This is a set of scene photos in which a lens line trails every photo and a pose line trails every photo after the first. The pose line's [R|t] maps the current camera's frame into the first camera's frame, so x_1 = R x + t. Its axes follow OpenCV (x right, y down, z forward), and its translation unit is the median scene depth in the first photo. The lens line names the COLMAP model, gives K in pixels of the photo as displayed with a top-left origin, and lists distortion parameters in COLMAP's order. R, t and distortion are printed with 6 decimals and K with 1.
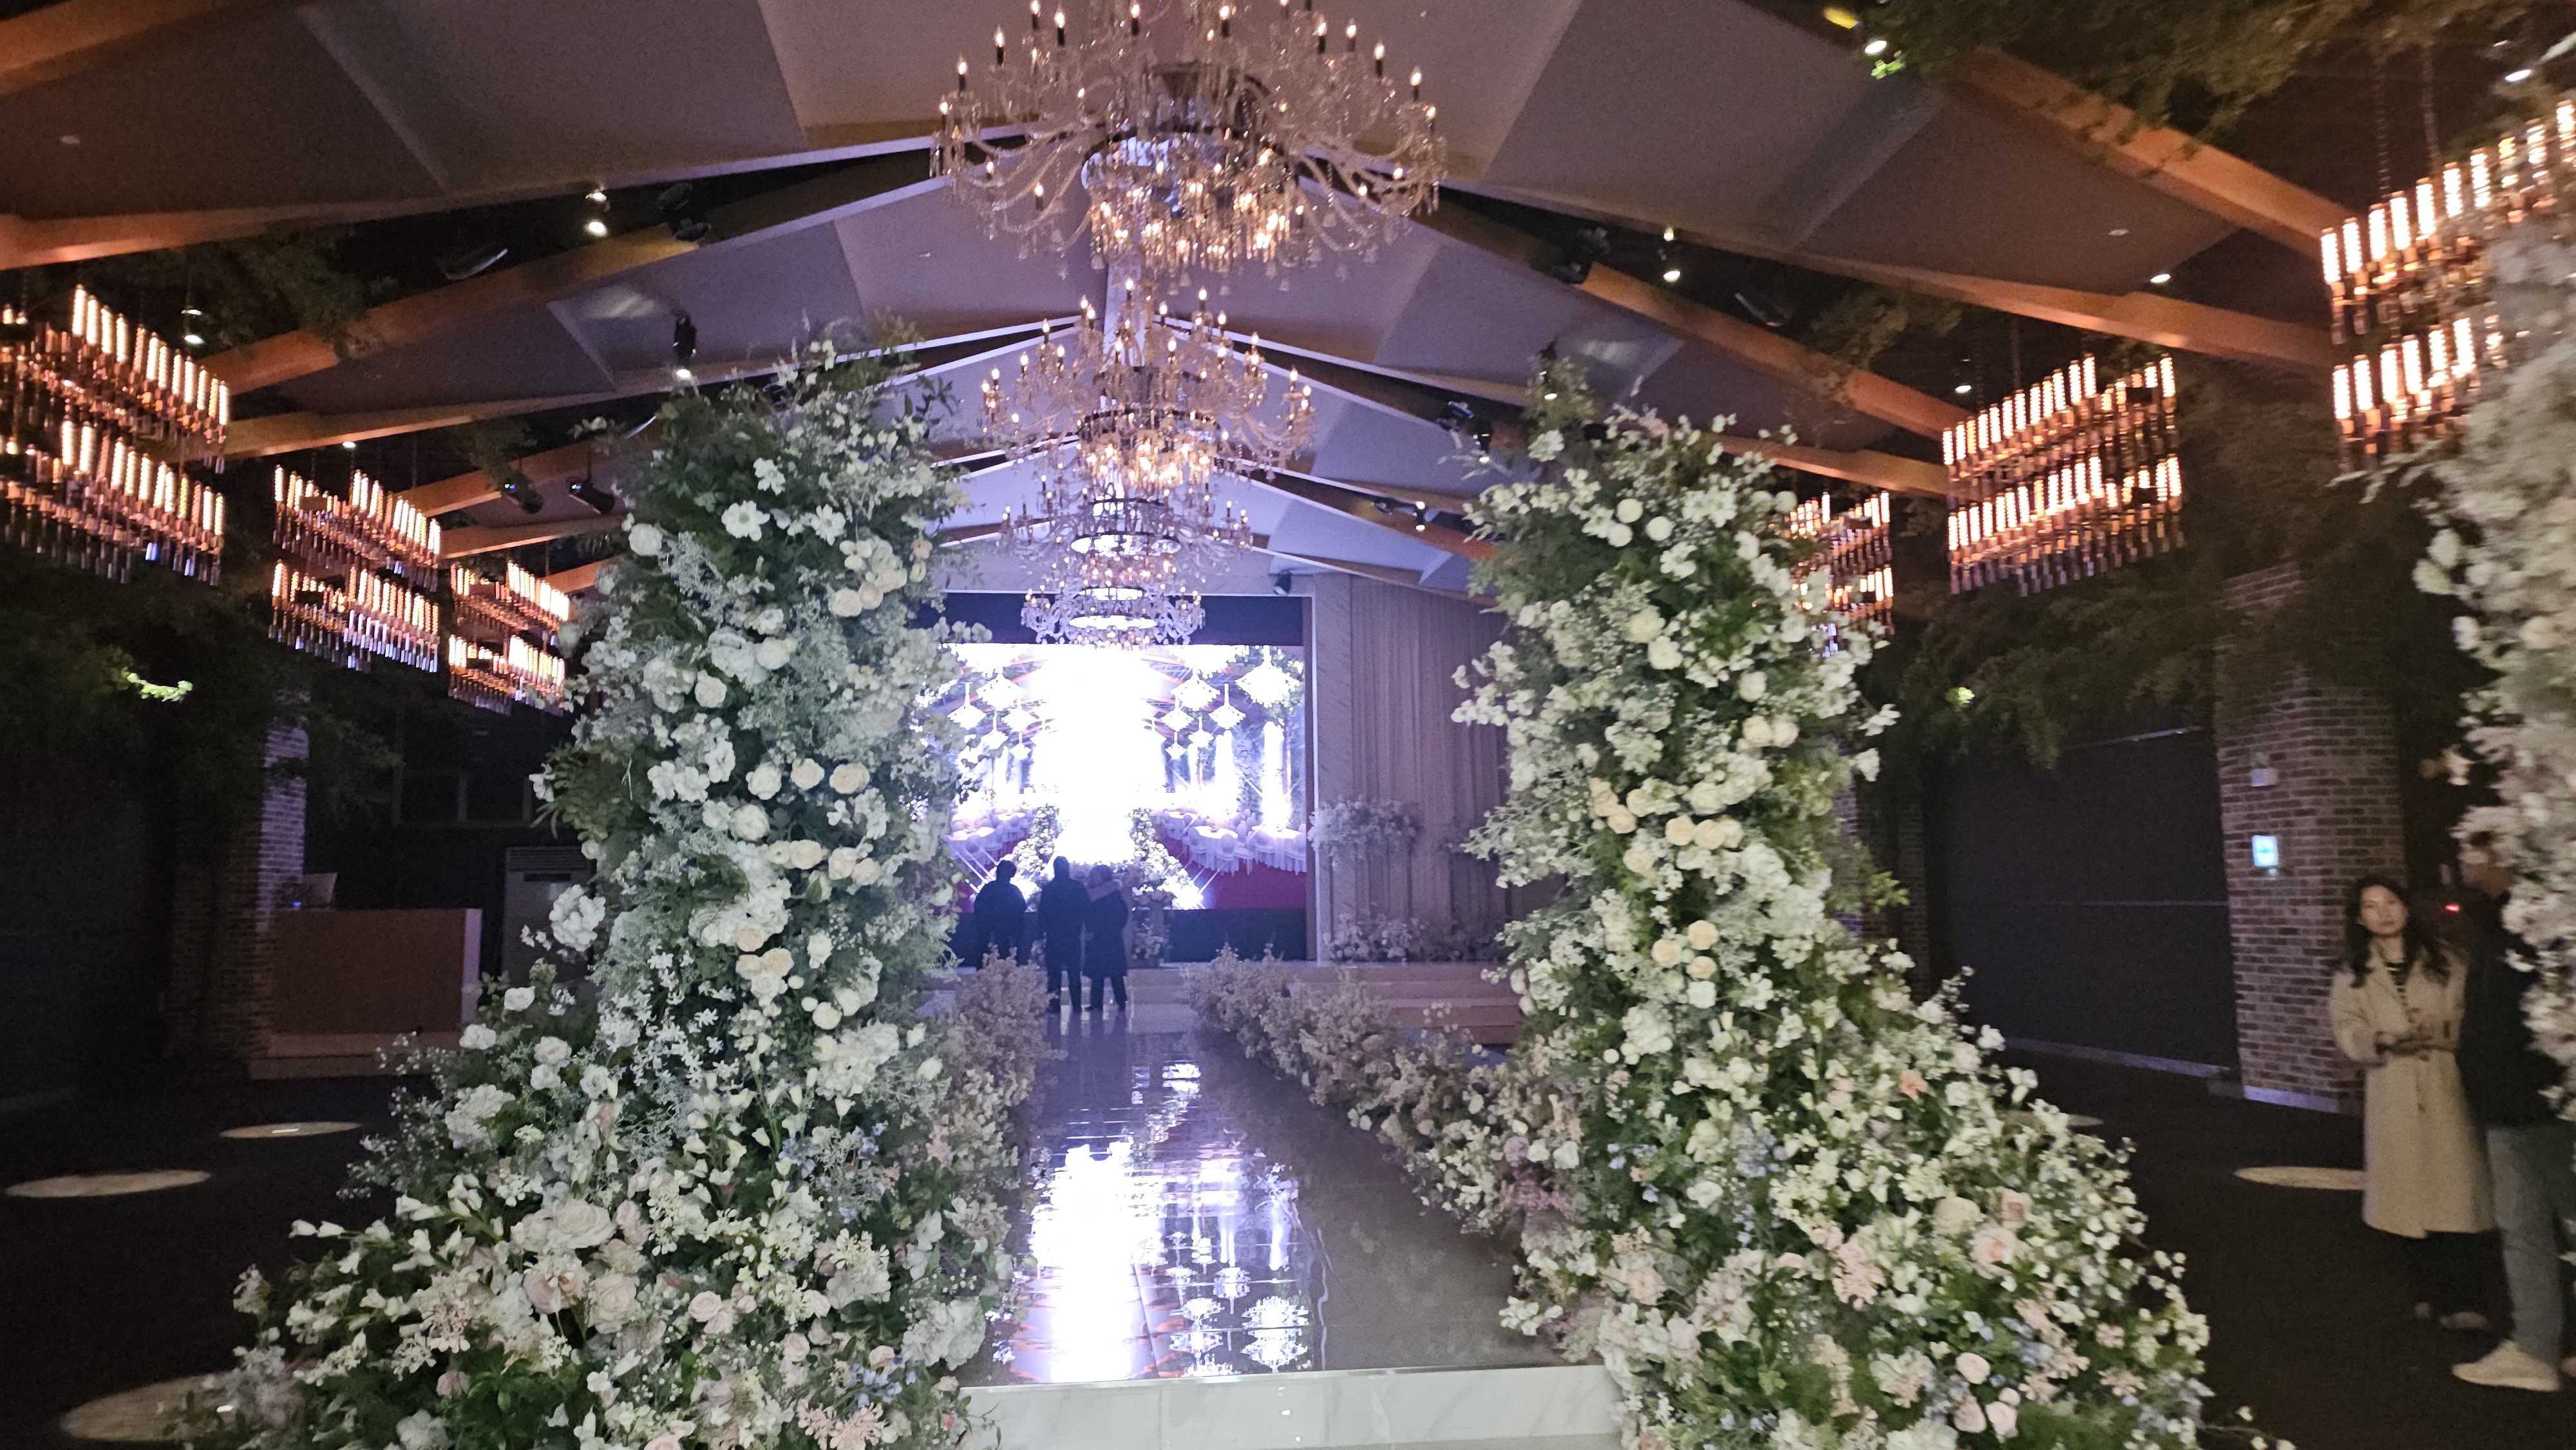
lens RADIAL K [[1751.6, 0, 1288.0], [0, 1751.6, 725.0], [0, 0, 1]] dist [0.059582, -0.003807]
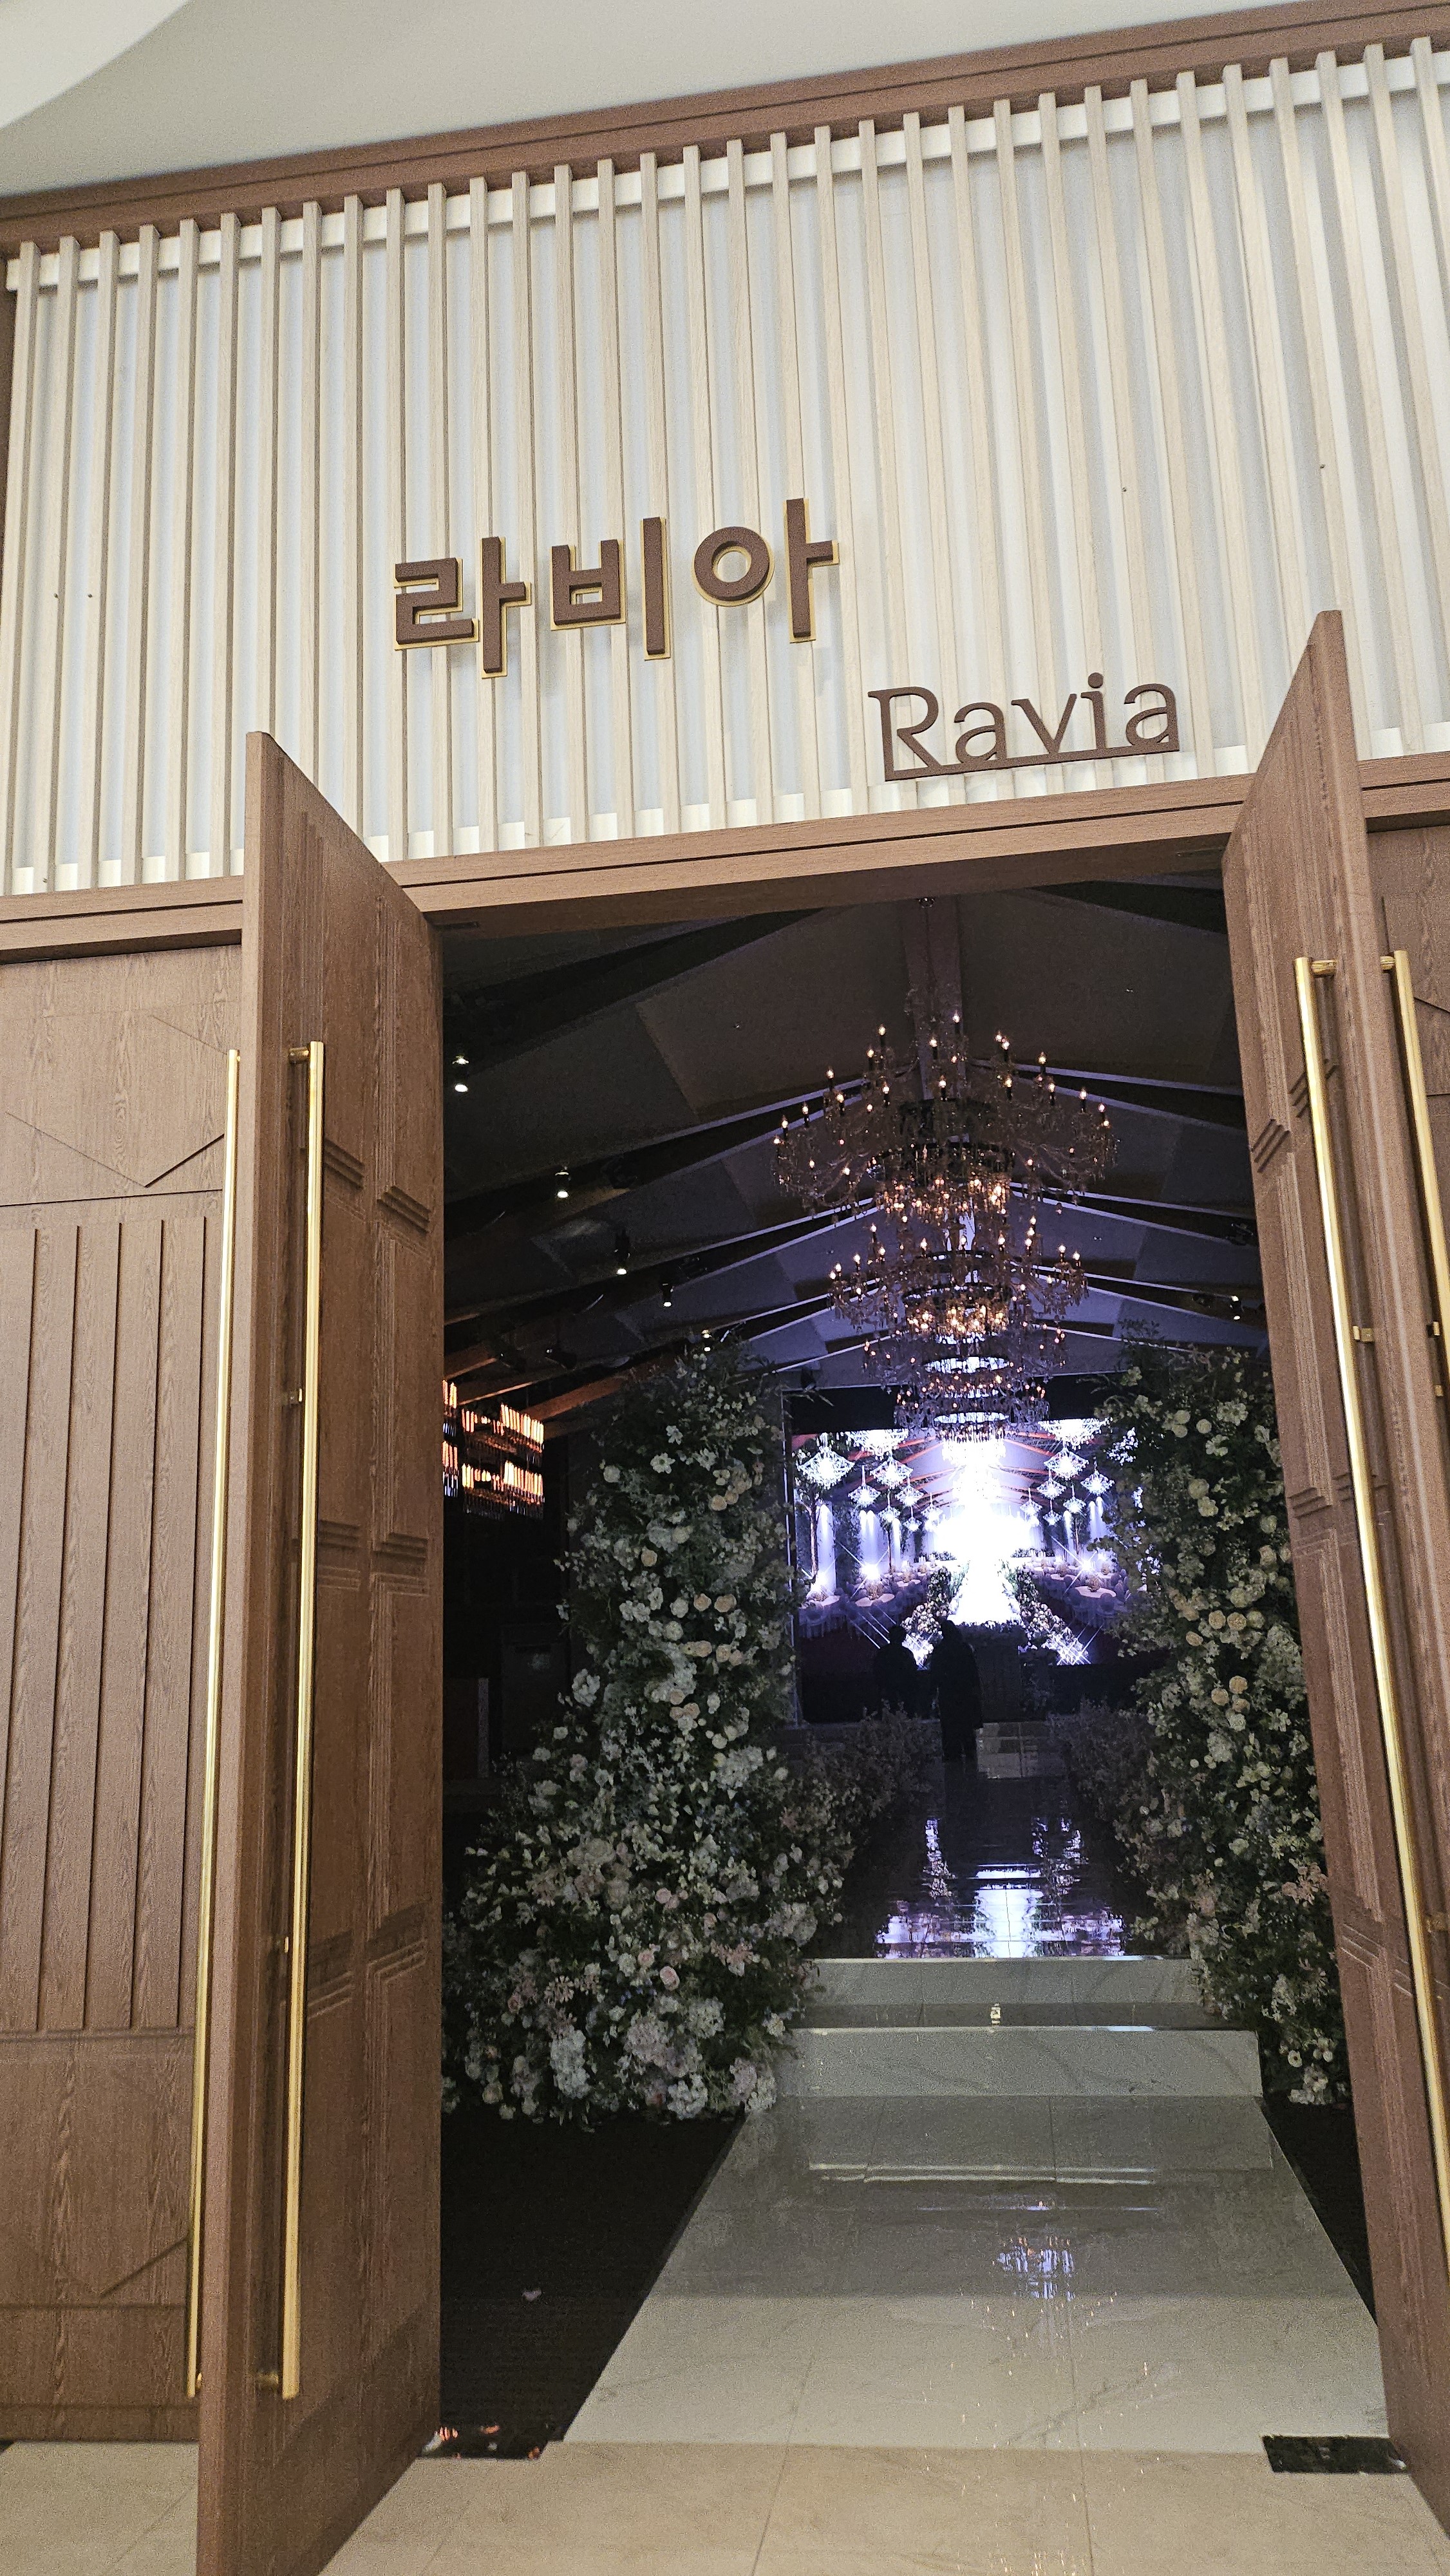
lens RADIAL K [[1708.3, 0, 725.0], [0, 1708.3, 1288.0], [0, 0, 1]] dist [0.039206, -0.001099]
pose [[0.960893, -0.083685, -0.263973, 0.231508], [0.053860, 0.991519, -0.118276, -0.081334], [0.271632, 0.099433, 0.957251, -0.679133]]
